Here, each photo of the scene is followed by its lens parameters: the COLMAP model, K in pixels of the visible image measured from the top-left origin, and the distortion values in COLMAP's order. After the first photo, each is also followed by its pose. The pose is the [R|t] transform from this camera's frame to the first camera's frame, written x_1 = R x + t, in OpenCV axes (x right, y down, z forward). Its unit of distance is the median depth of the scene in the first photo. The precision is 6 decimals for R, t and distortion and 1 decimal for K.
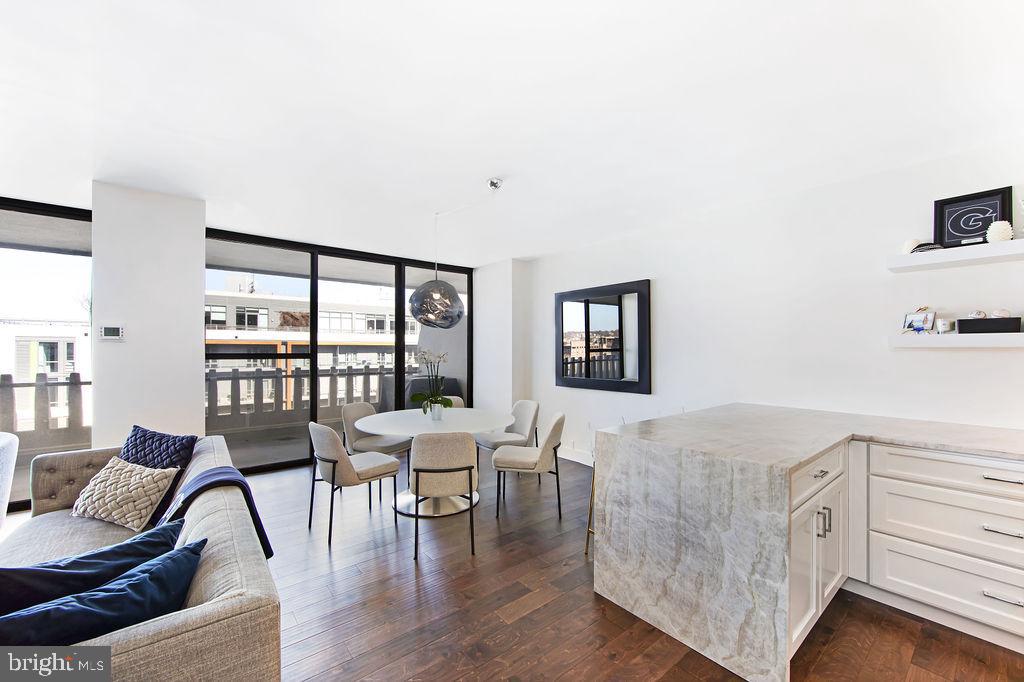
lens RADIAL K [[411.9, 0, 505.5], [0, 411.9, 348.7], [0, 0, 1]] dist [-0.000166, 0.002081]
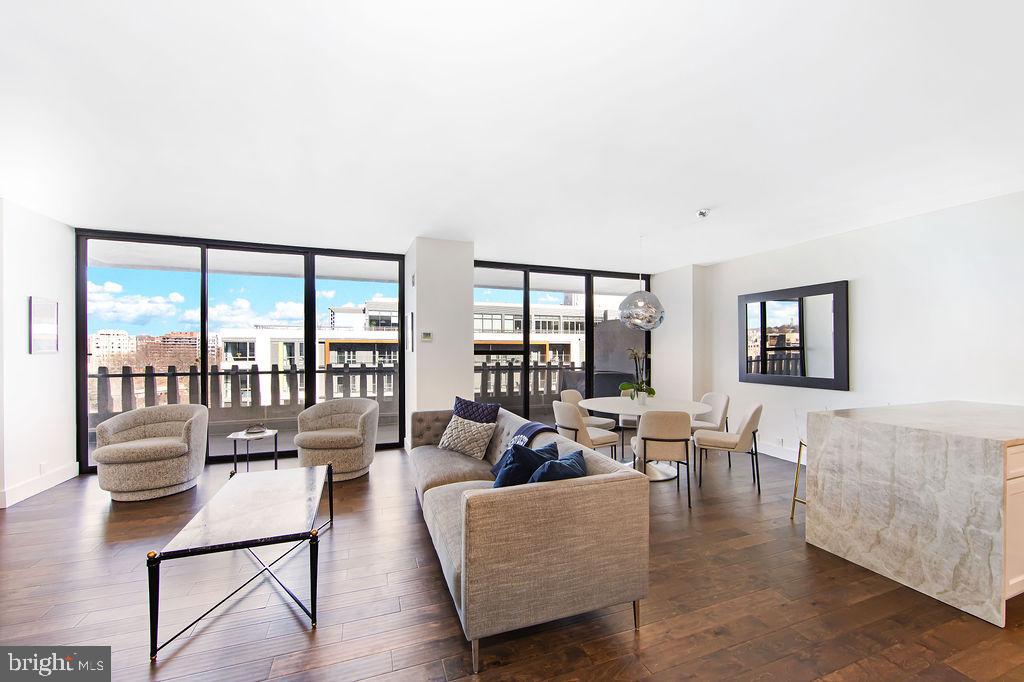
lens RADIAL K [[411.9, 0, 517.1], [0, 411.9, 348.4], [0, 0, 1]] dist [-0.000166, 0.002081]
pose [[0.953117, 0.001550, -0.302599, -0.185829], [-0.000755, 0.999996, 0.002742, 0.001556], [0.302602, -0.002385, 0.953114, -0.347793]]
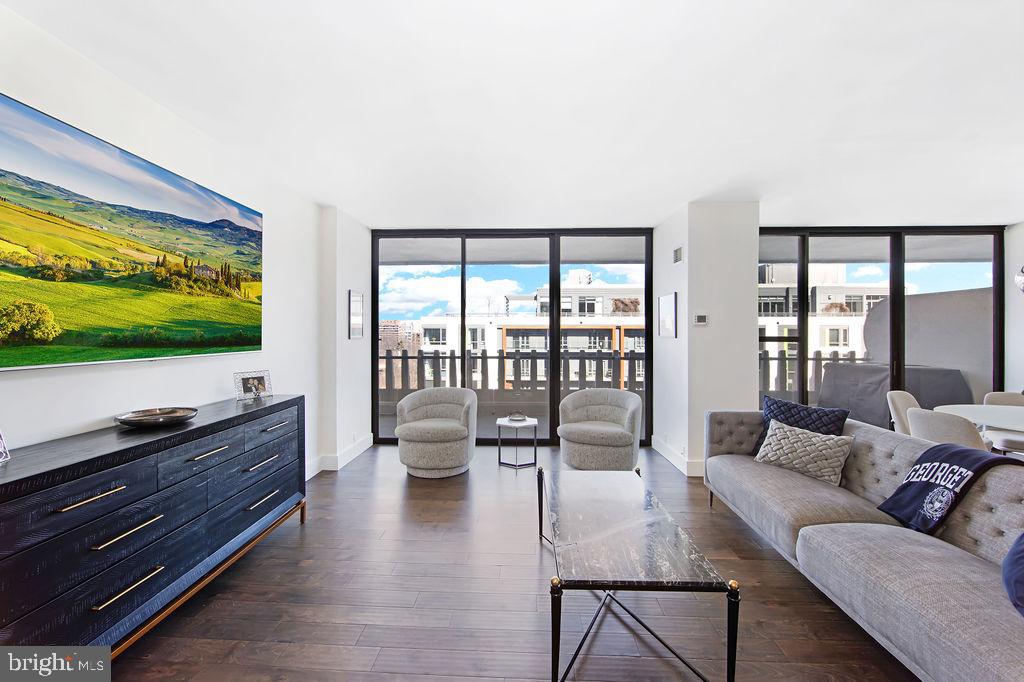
lens RADIAL K [[411.9, 0, 512.1], [0, 411.9, 334.5], [0, 0, 1]] dist [-0.000166, 0.002081]
pose [[0.771997, 0.002596, -0.635621, -0.612026], [0.000512, 0.999989, 0.004706, 0.000455], [0.635626, -0.003958, 0.771987, -0.355570]]
